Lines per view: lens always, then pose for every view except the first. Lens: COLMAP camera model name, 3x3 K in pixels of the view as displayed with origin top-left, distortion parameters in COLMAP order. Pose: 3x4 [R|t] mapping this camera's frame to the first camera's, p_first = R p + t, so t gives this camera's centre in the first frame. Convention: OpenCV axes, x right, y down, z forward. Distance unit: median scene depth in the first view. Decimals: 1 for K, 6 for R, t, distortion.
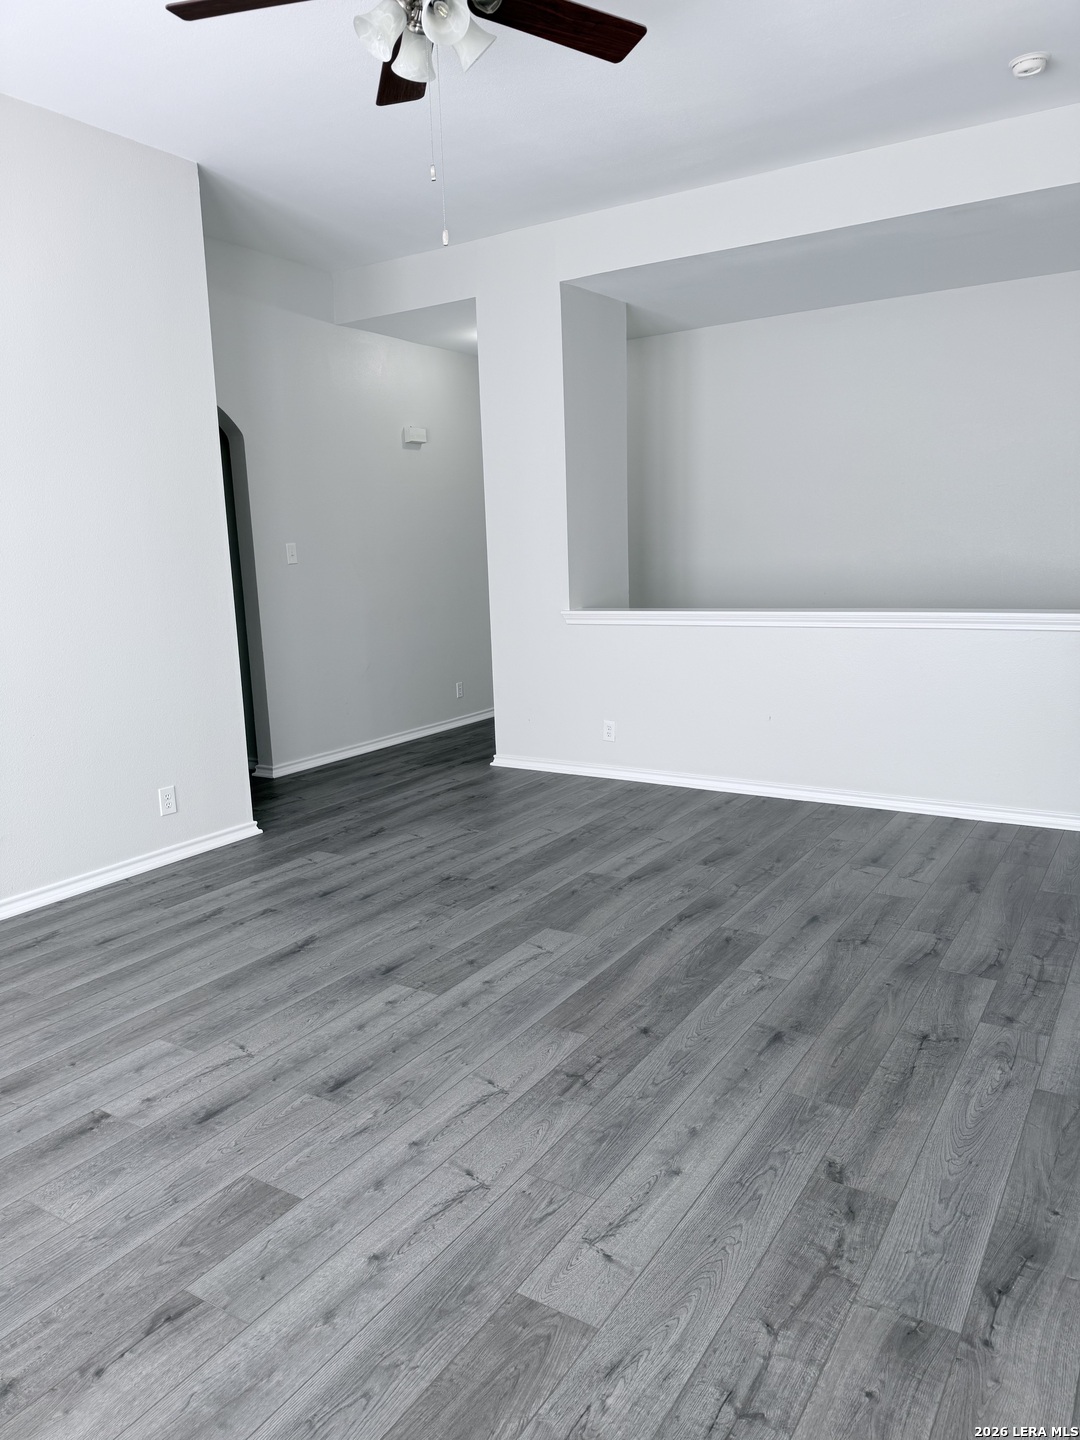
lens RADIAL K [[1014.5, 0, 545.4], [0, 1014.5, 723.4], [0, 0, 1]] dist [0.058543, -0.064586]
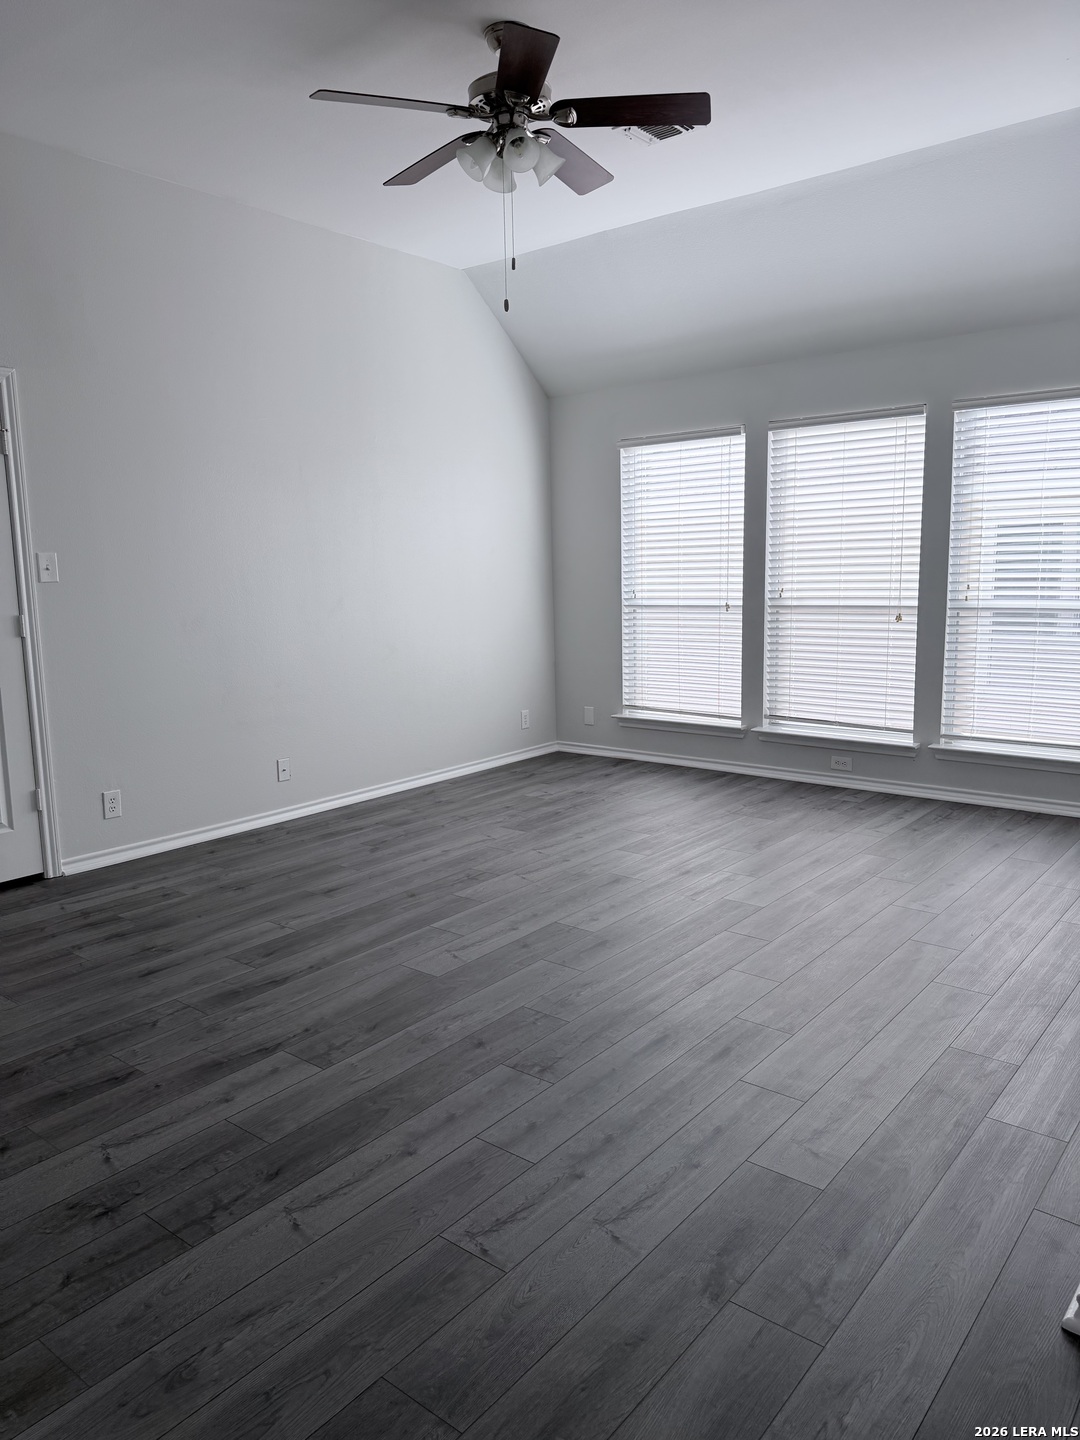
lens RADIAL K [[1014.5, 0, 536.2], [0, 1014.5, 720.3], [0, 0, 1]] dist [0.058543, -0.064586]
pose [[-0.991720, 0.033712, 0.123916, -0.251397], [0.071260, 0.947202, 0.312619, -0.353941], [-0.106834, 0.318861, -0.941761, 2.166797]]
